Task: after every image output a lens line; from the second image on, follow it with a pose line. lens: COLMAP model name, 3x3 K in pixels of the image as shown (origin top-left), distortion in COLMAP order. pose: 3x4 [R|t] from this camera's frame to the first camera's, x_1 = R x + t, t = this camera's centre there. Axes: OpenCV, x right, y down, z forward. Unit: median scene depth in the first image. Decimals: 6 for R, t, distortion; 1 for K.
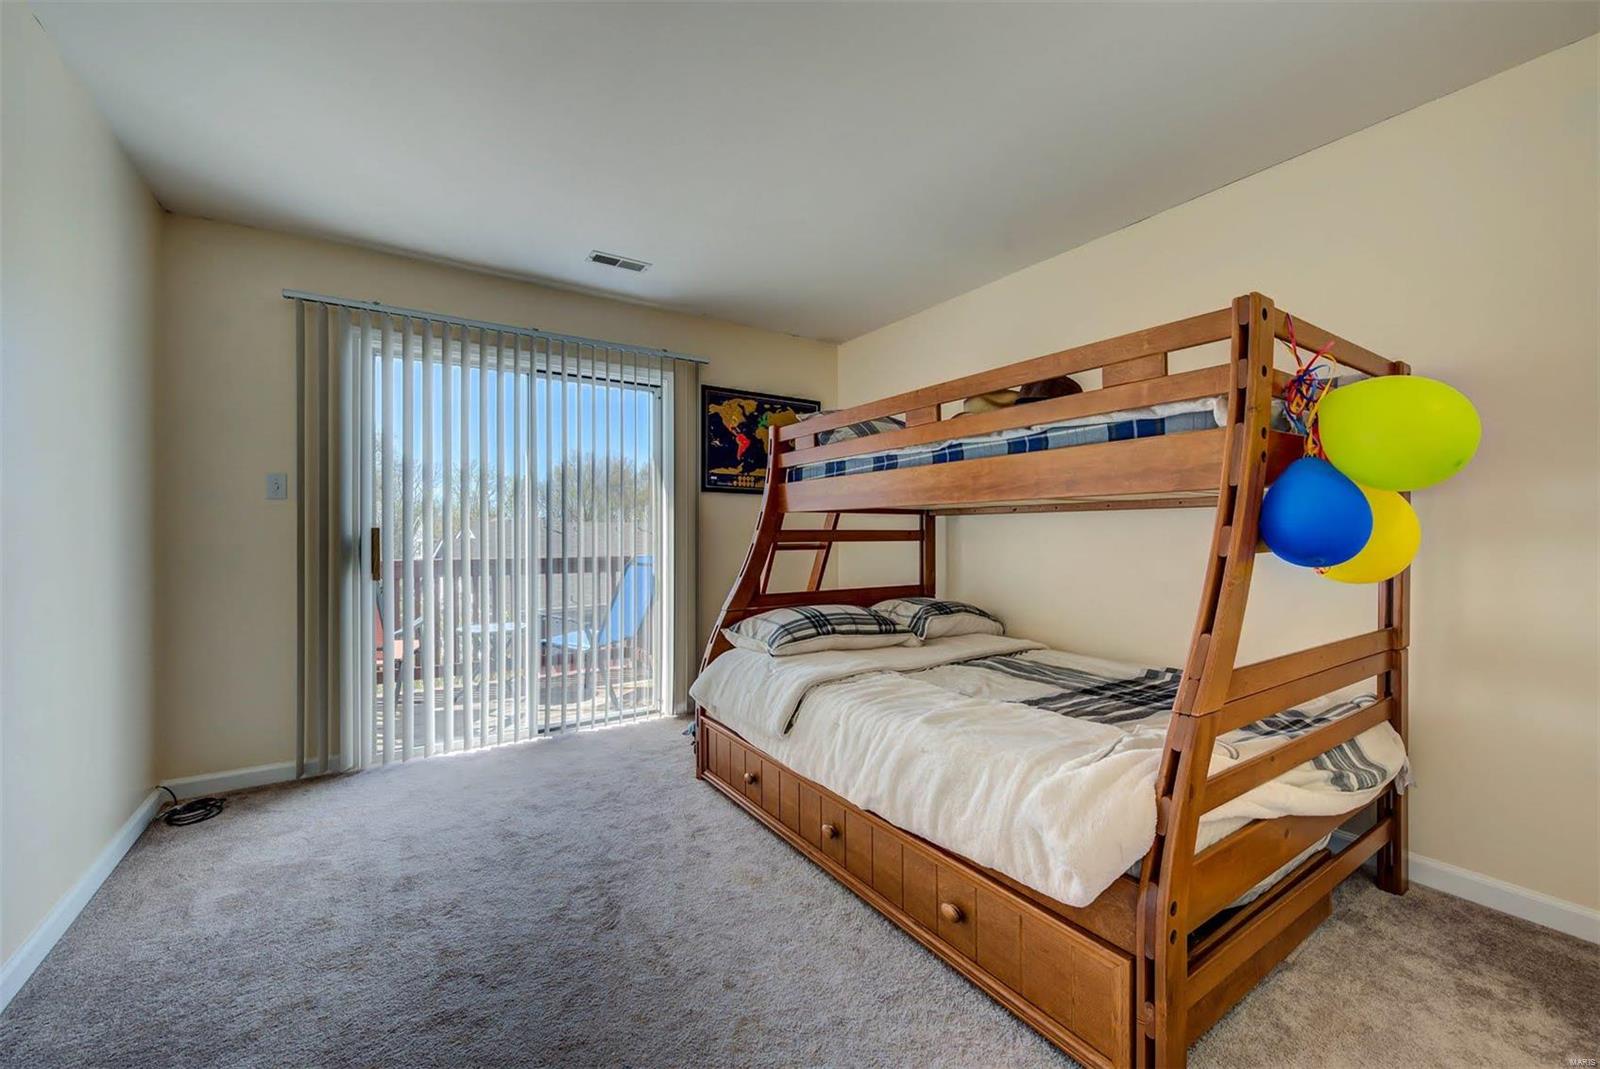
lens RADIAL K [[643.8, 0, 804.4], [0, 643.8, 539.7], [0, 0, 1]] dist [0.007457, -0.000684]
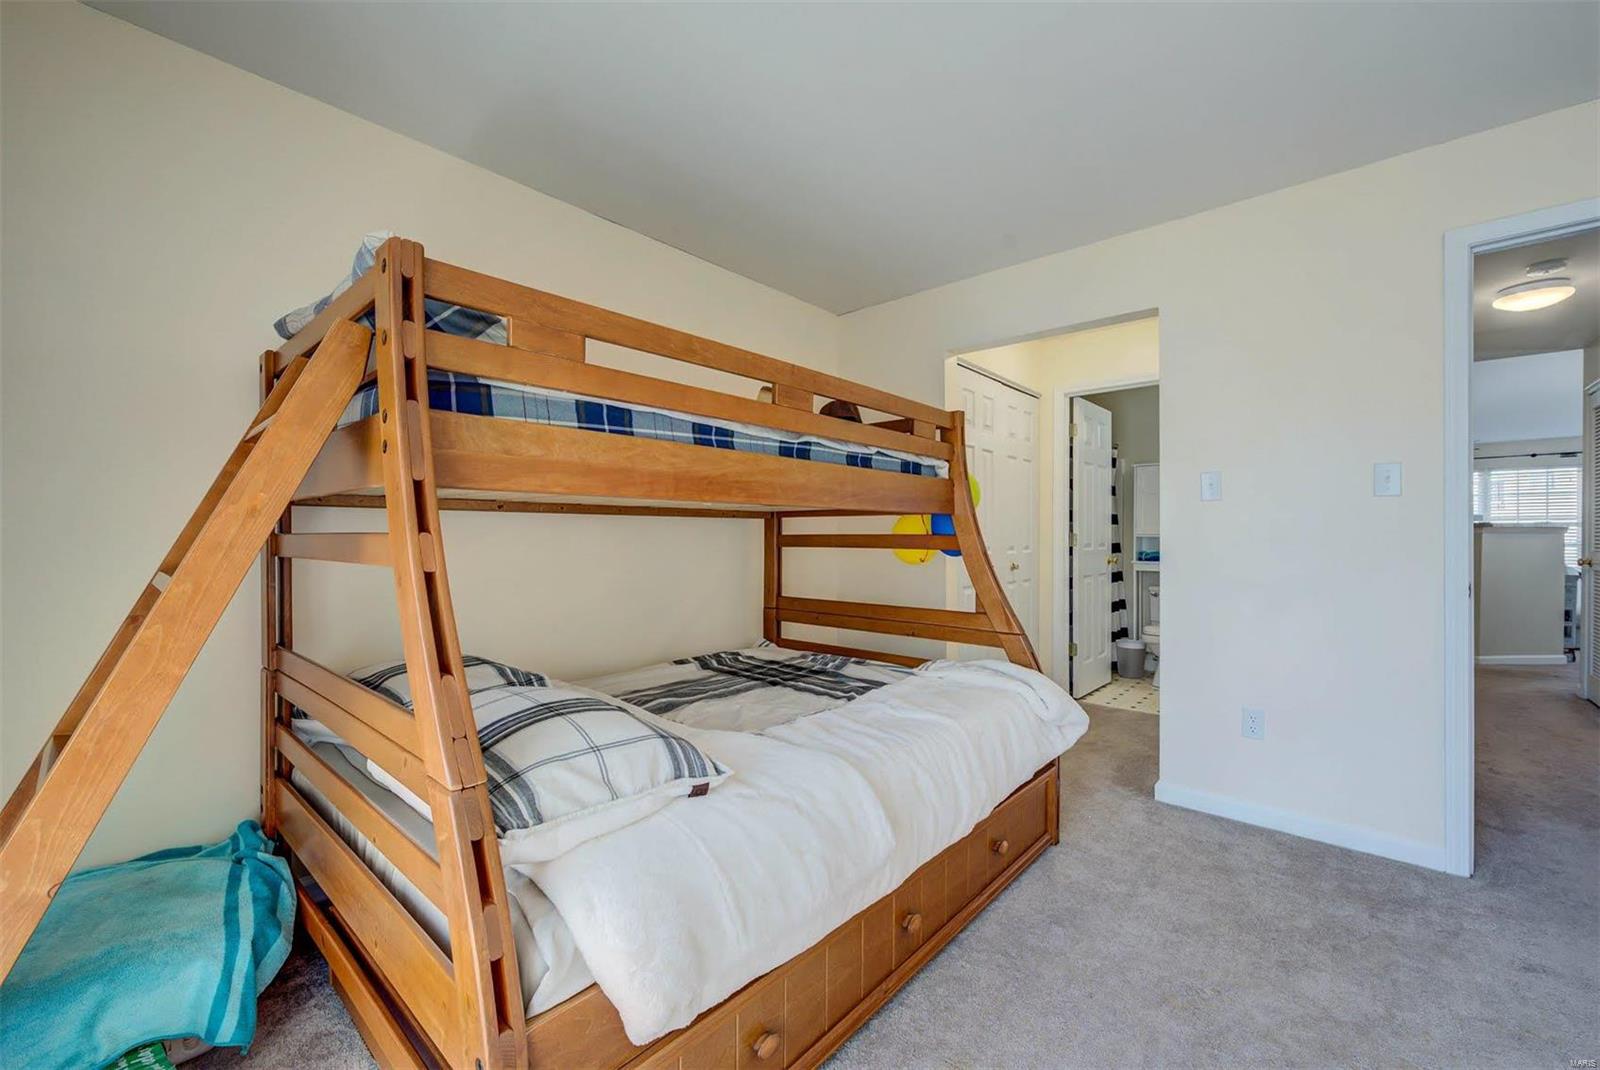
lens RADIAL K [[643.8, 0, 805.4], [0, 643.8, 532.2], [0, 0, 1]] dist [0.007457, -0.000684]
pose [[-0.253484, -0.013742, 0.967242, -0.590020], [-0.008185, 0.999894, 0.012061, -0.030576], [-0.967305, -0.004860, -0.253570, 1.151322]]
